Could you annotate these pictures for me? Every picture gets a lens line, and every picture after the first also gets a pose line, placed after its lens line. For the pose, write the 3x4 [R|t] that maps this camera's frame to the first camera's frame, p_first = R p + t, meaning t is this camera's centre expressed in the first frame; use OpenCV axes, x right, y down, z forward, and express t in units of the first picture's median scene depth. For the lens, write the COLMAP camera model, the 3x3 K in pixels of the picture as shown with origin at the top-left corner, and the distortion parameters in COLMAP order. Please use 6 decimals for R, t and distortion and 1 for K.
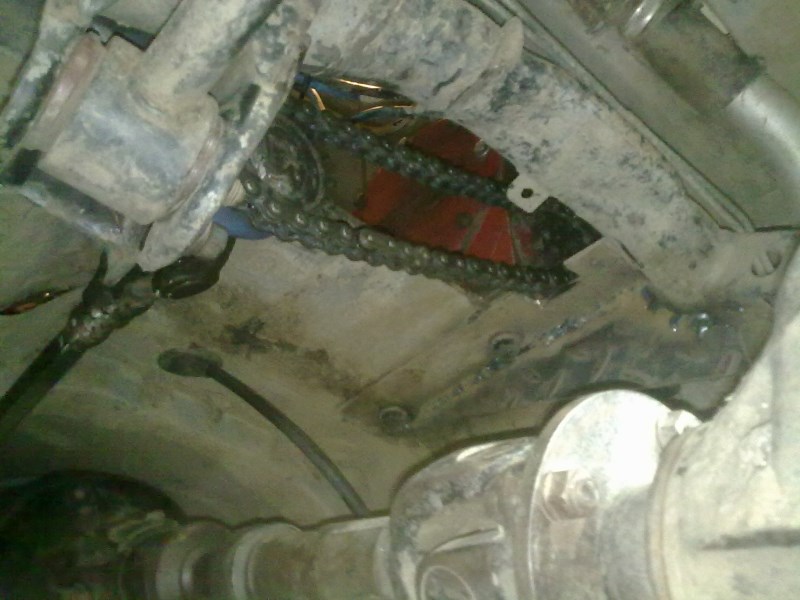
lens RADIAL K [[815.2, 0, 416.0], [0, 815.2, 300.9], [0, 0, 1]] dist [-0.014646, -0.024788]
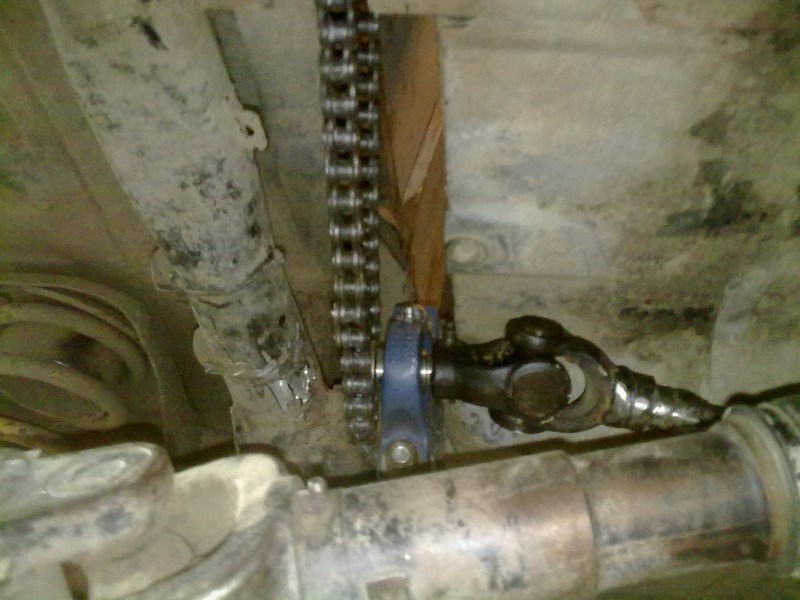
lens RADIAL K [[796.8, 0, 419.1], [0, 796.8, 300.8], [0, 0, 1]] dist [0.092876, -0.408547]
pose [[-0.710352, -0.499127, -0.496259, 0.350008], [0.365538, 0.340913, -0.866118, 0.729639], [0.601484, -0.796650, -0.059718, 1.089528]]
